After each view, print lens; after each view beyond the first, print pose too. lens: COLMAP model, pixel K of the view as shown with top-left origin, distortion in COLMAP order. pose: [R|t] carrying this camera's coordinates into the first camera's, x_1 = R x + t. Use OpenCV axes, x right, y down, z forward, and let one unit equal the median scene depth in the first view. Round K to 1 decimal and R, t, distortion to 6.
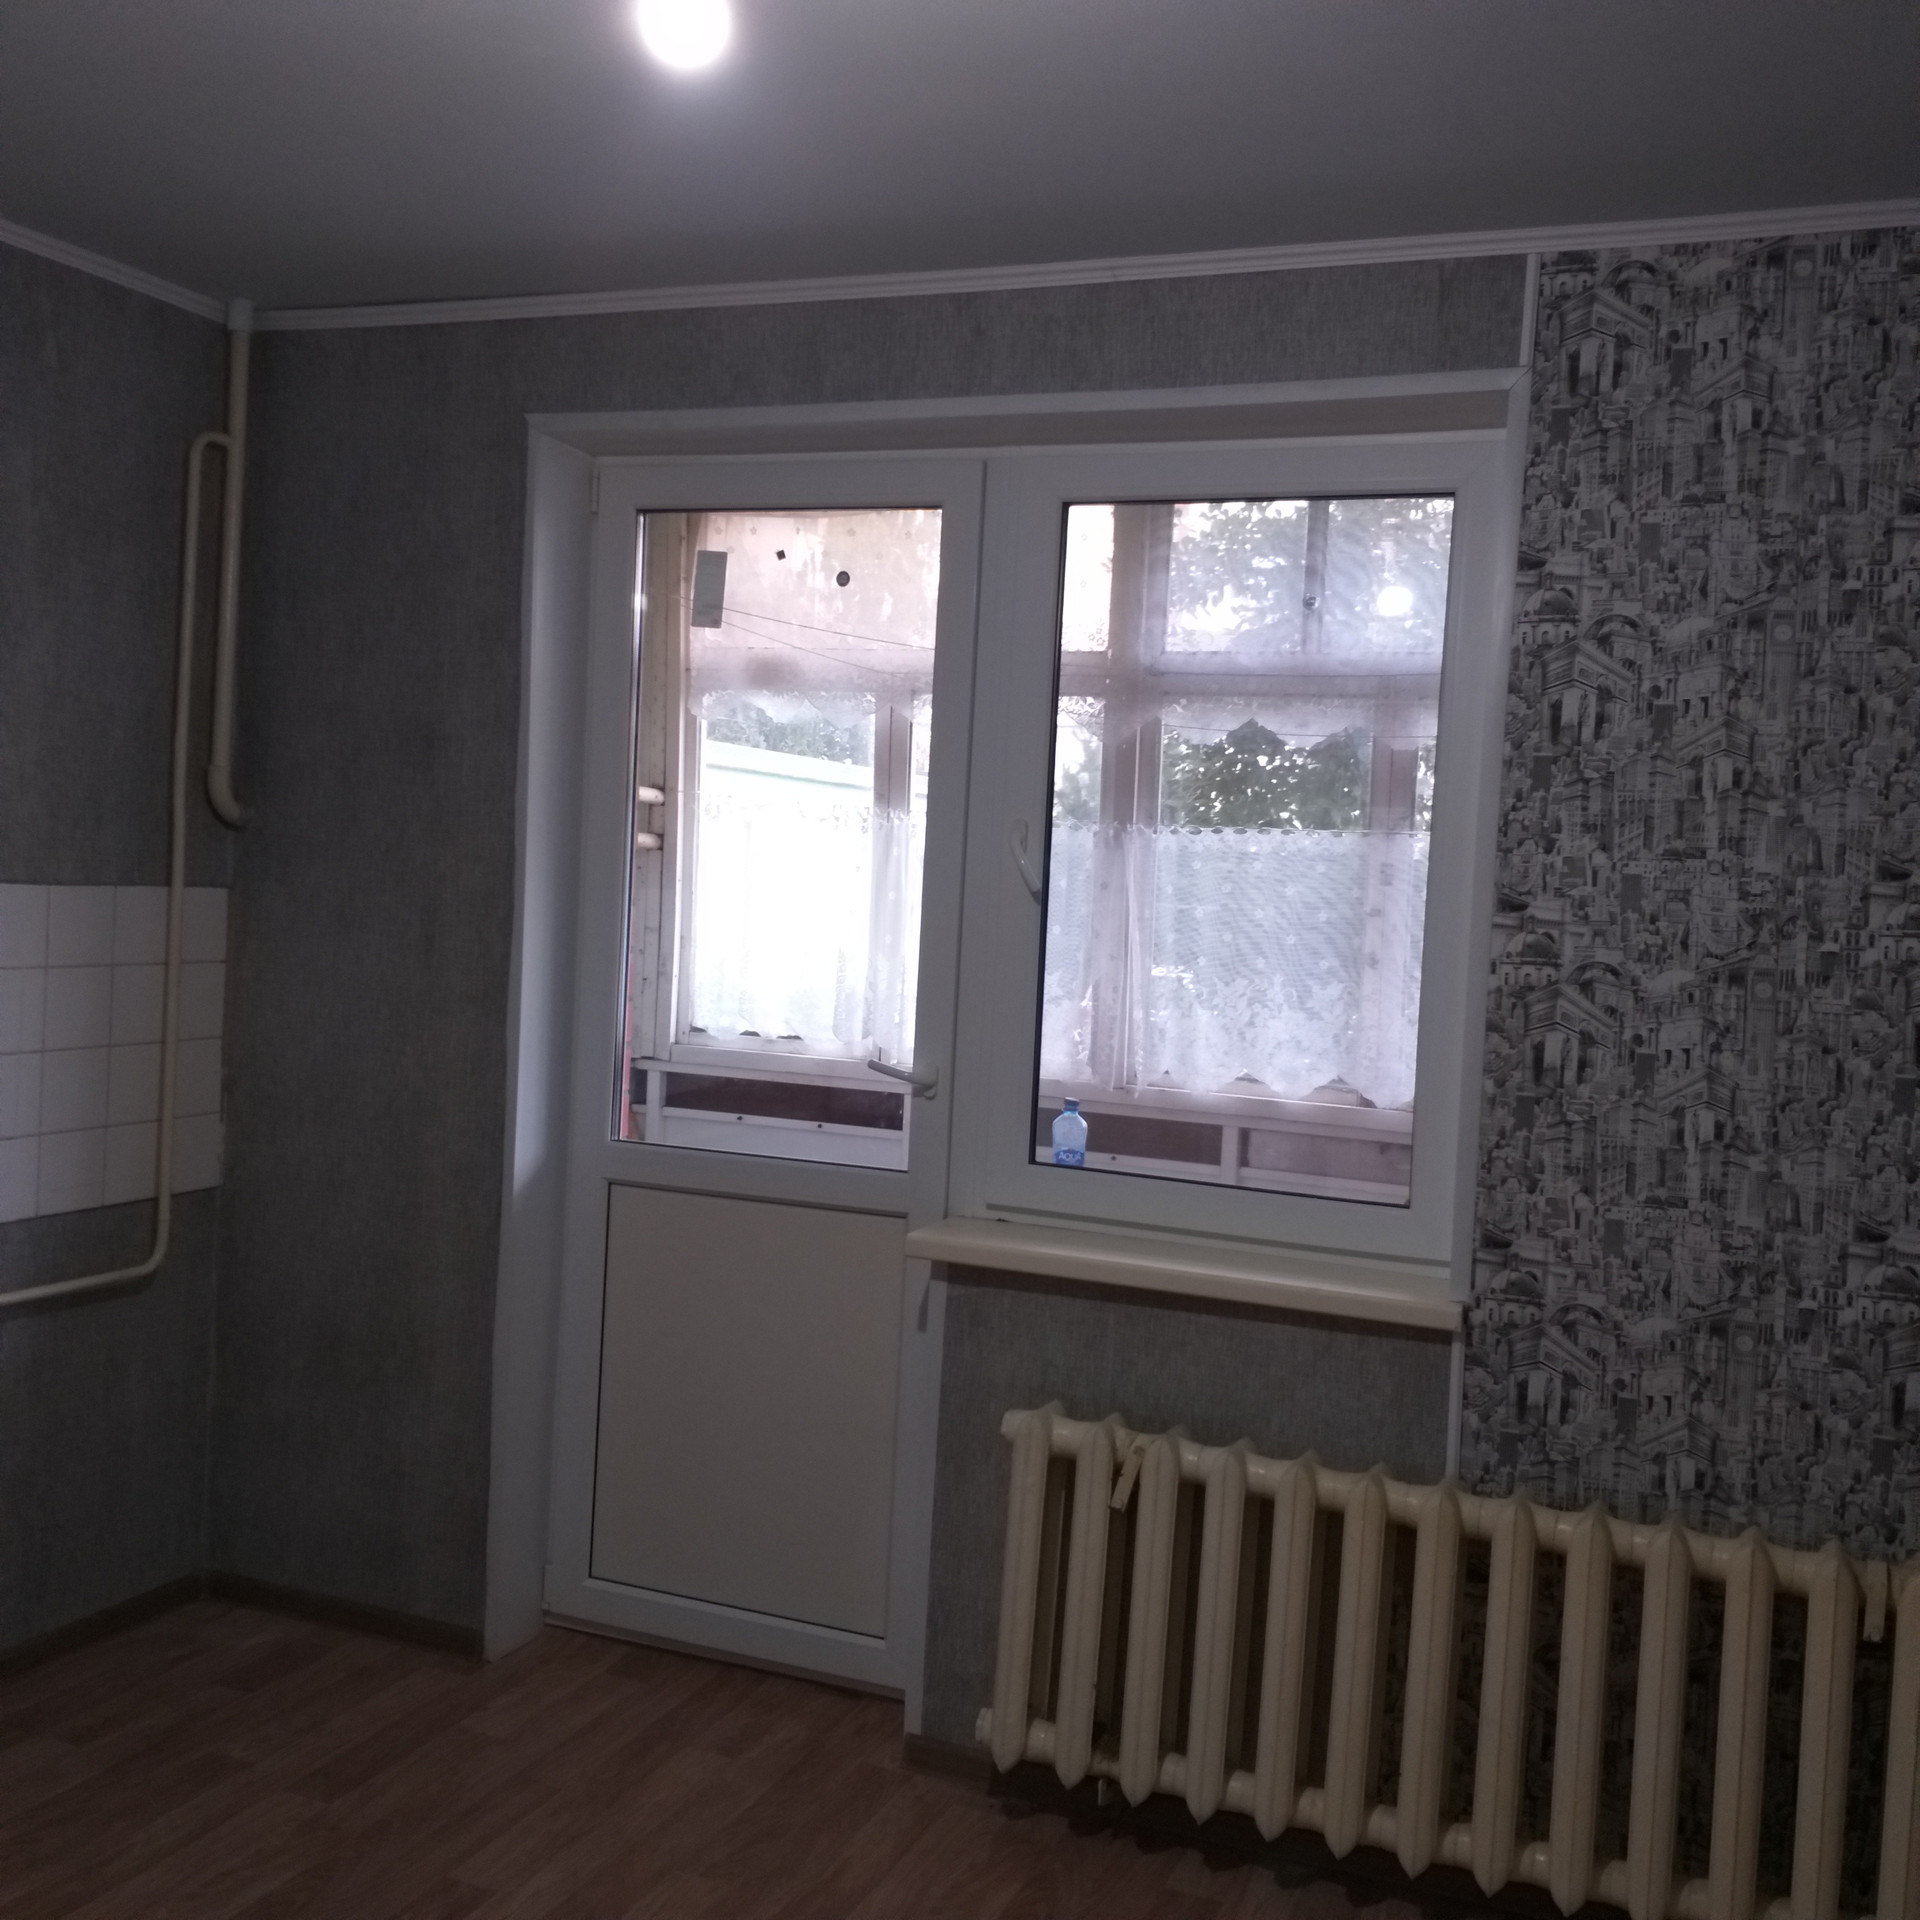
lens RADIAL K [[2100.7, 0, 960.0], [0, 2100.7, 960.0], [0, 0, 1]] dist [0.608073, 0.006619]
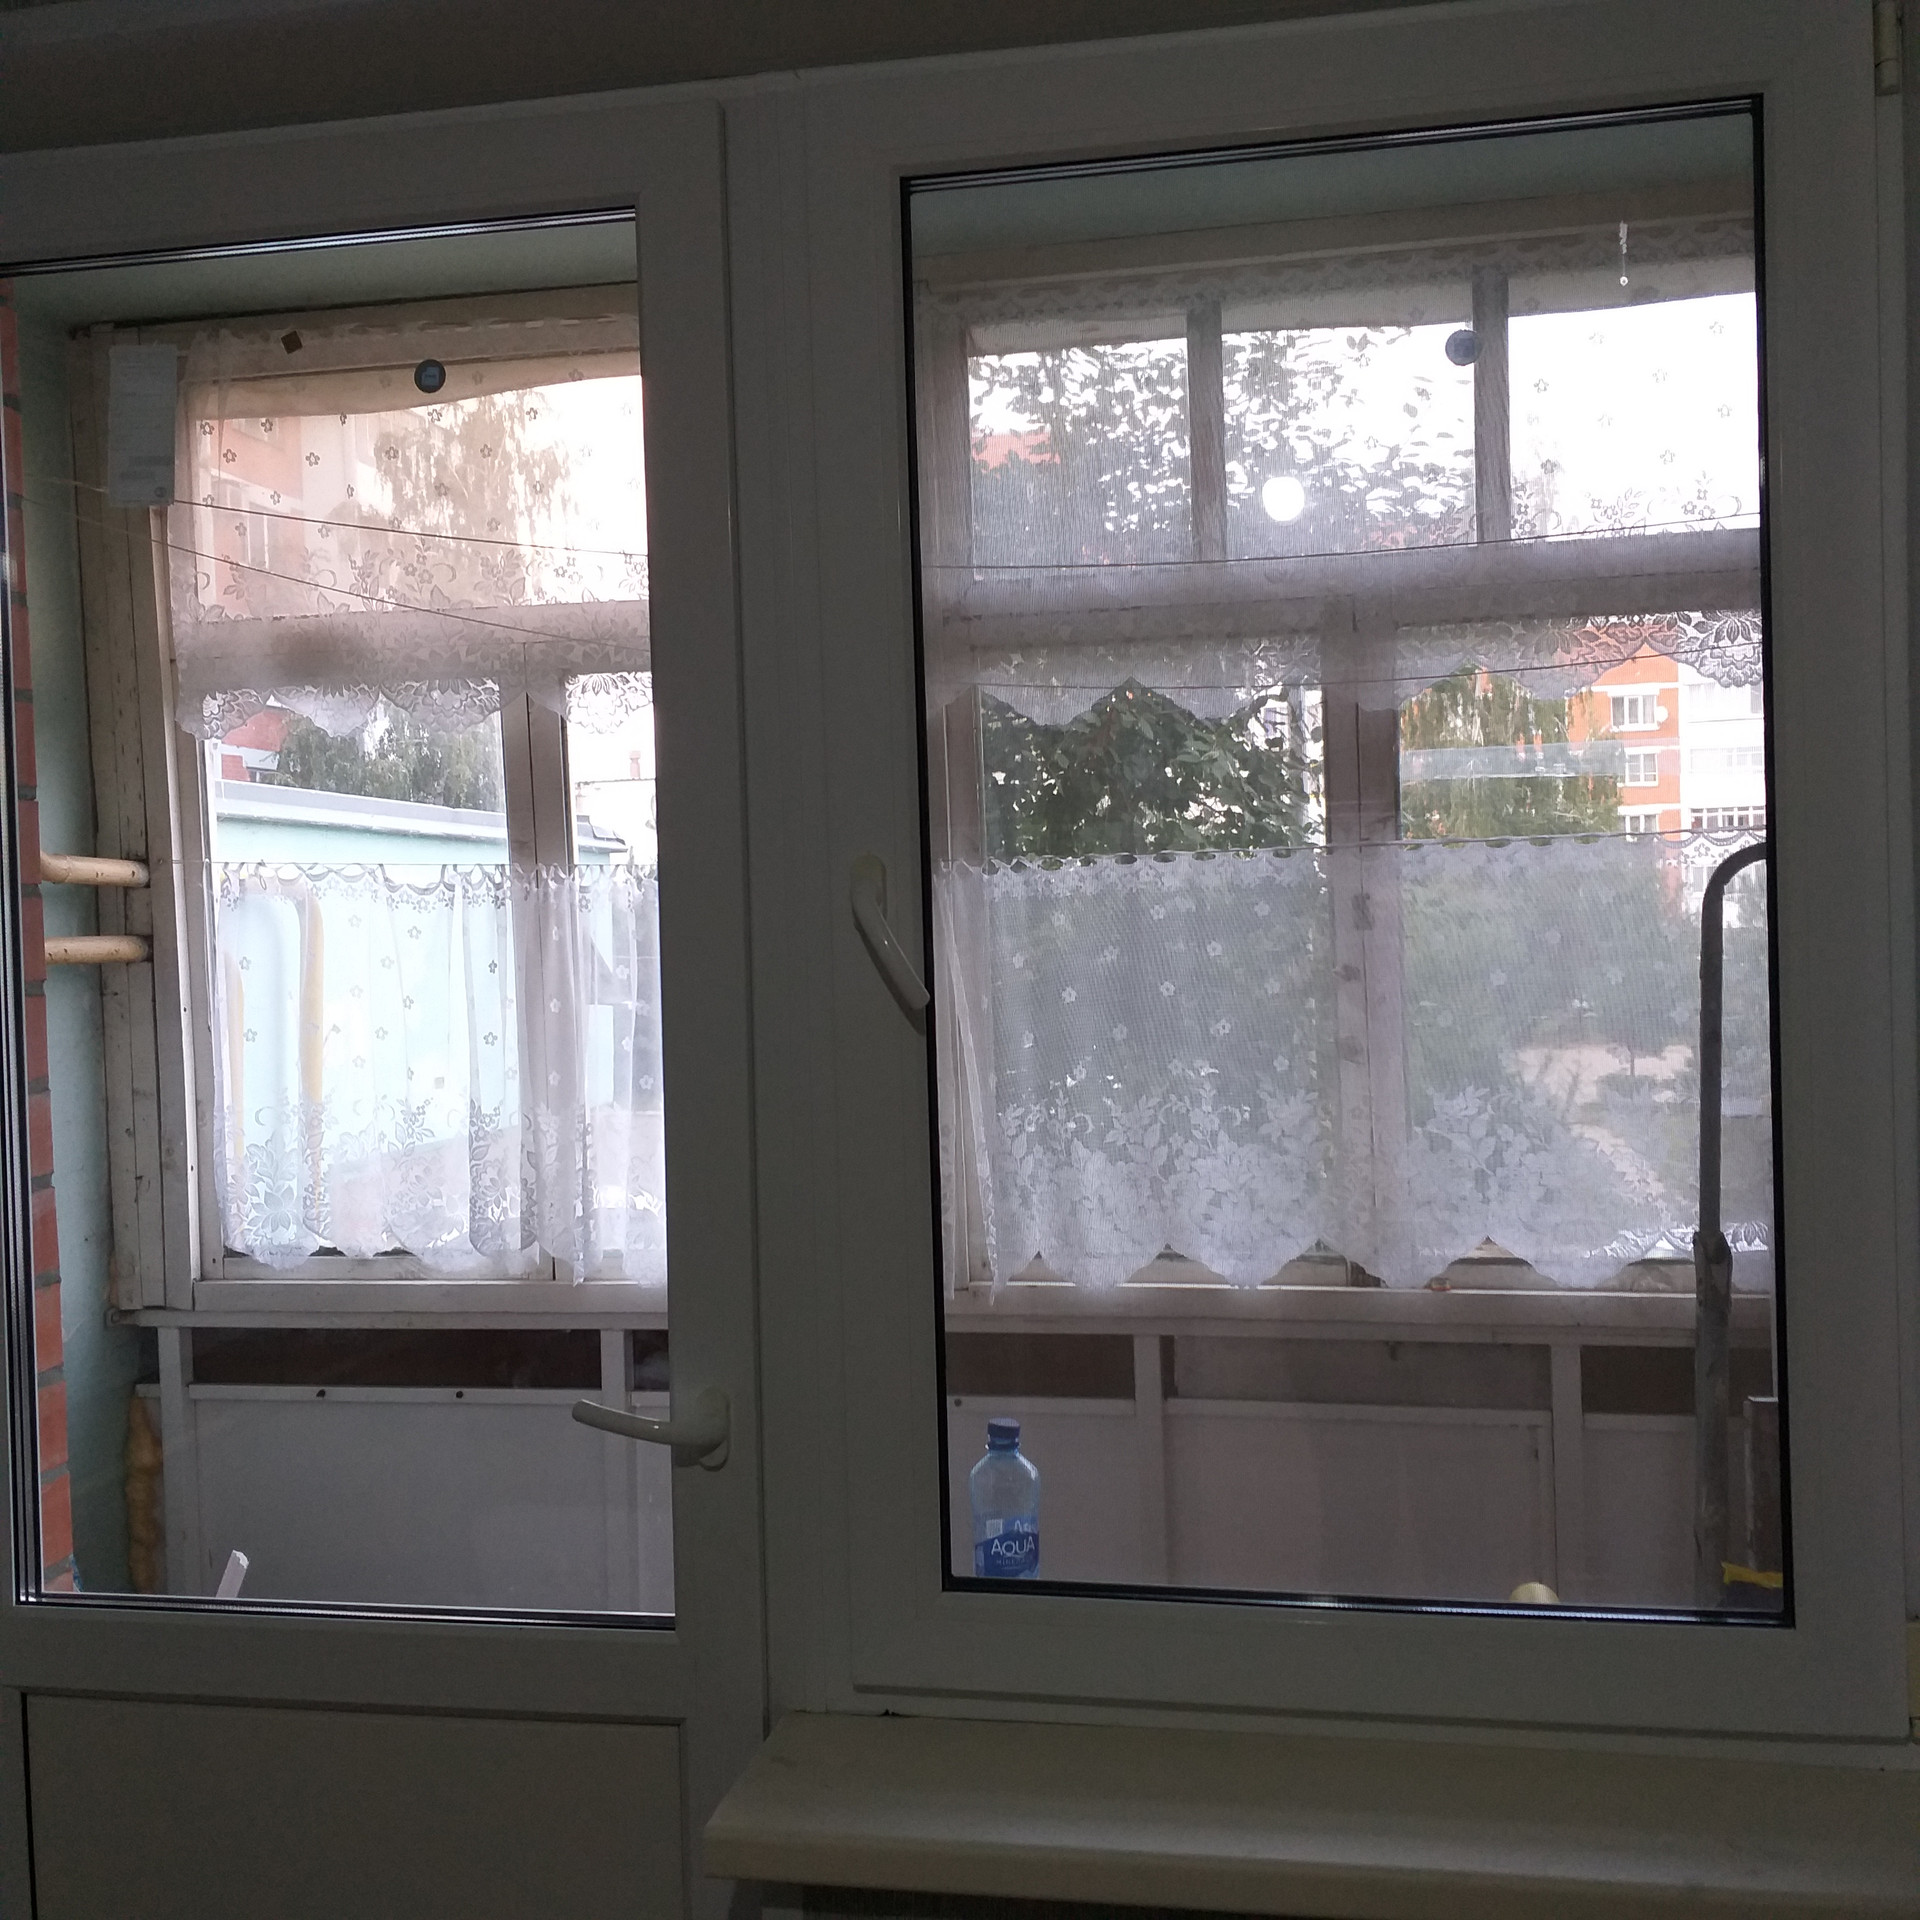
lens RADIAL K [[2139.6, 0, 953.8], [0, 2139.6, 987.6], [0, 0, 1]] dist [0.181004, -0.299424]
pose [[0.980614, -0.080054, 0.178848, -0.029947], [0.083629, 0.996418, -0.012524, -0.018464], [-0.177205, 0.027238, 0.983797, 0.370799]]
